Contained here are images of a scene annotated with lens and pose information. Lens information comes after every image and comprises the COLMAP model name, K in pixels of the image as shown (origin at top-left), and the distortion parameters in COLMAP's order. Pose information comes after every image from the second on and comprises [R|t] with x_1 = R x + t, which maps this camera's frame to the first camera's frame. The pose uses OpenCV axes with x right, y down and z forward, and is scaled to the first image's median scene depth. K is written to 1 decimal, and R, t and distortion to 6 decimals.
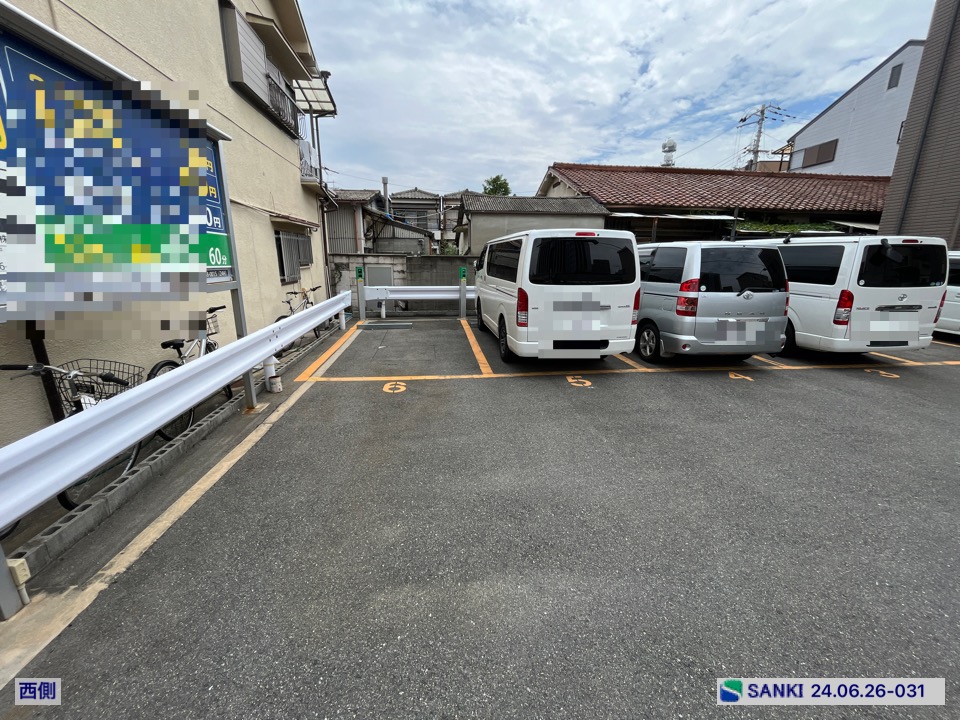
lens RADIAL K [[389.0, 0, 476.6], [0, 389.0, 360.8], [0, 0, 1]] dist [-0.003465, 0.000096]
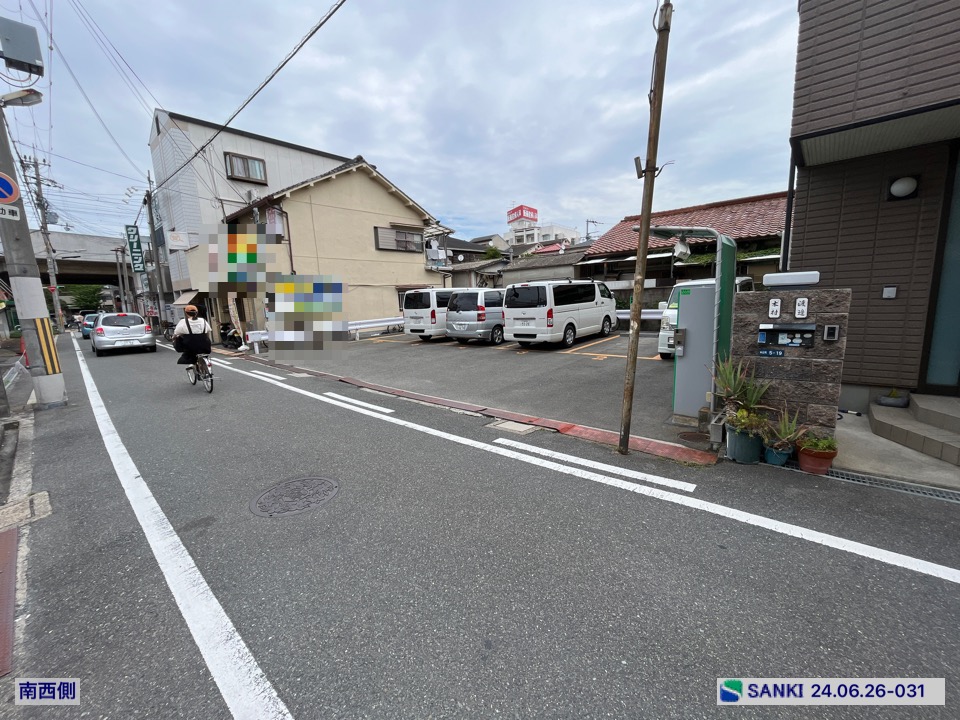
lens RADIAL K [[389.0, 0, 476.4], [0, 389.0, 361.0], [0, 0, 1]] dist [-0.003465, 0.000096]
pose [[0.672643, 0.083810, -0.735205, 2.302967], [-0.140314, 0.989985, -0.015520, 0.136829], [0.726542, 0.113600, 0.677667, -0.473011]]
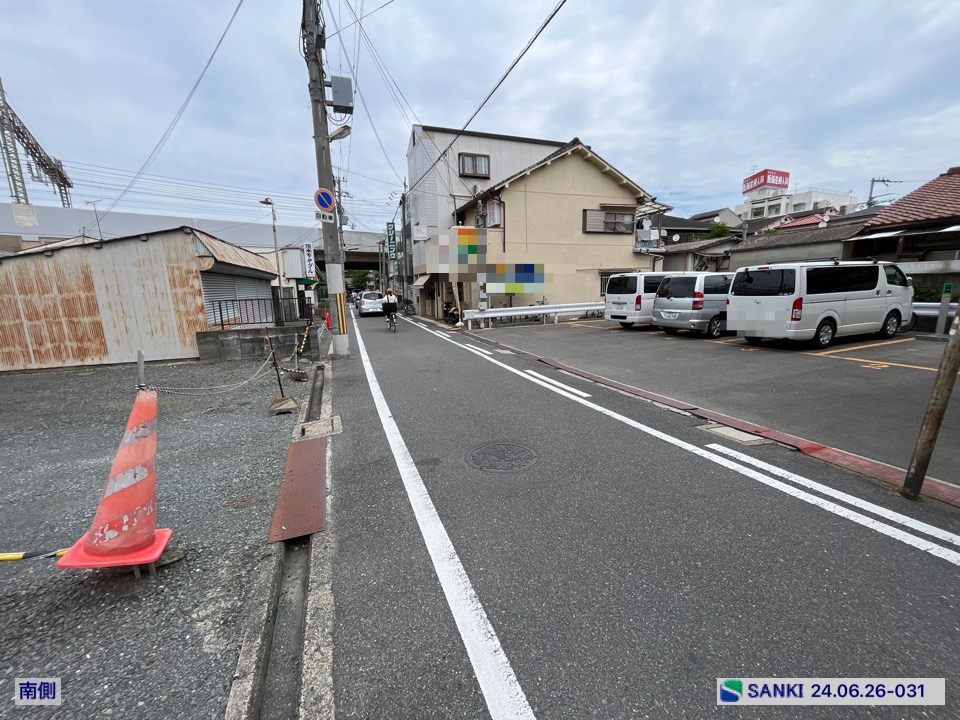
lens RADIAL K [[389.0, 0, 476.9], [0, 389.0, 359.8], [0, 0, 1]] dist [-0.003465, 0.000096]
pose [[0.244411, 0.159891, -0.956398, 2.299177], [-0.216302, 0.970449, 0.106964, 0.145814], [0.945239, 0.180728, 0.271773, -0.497122]]
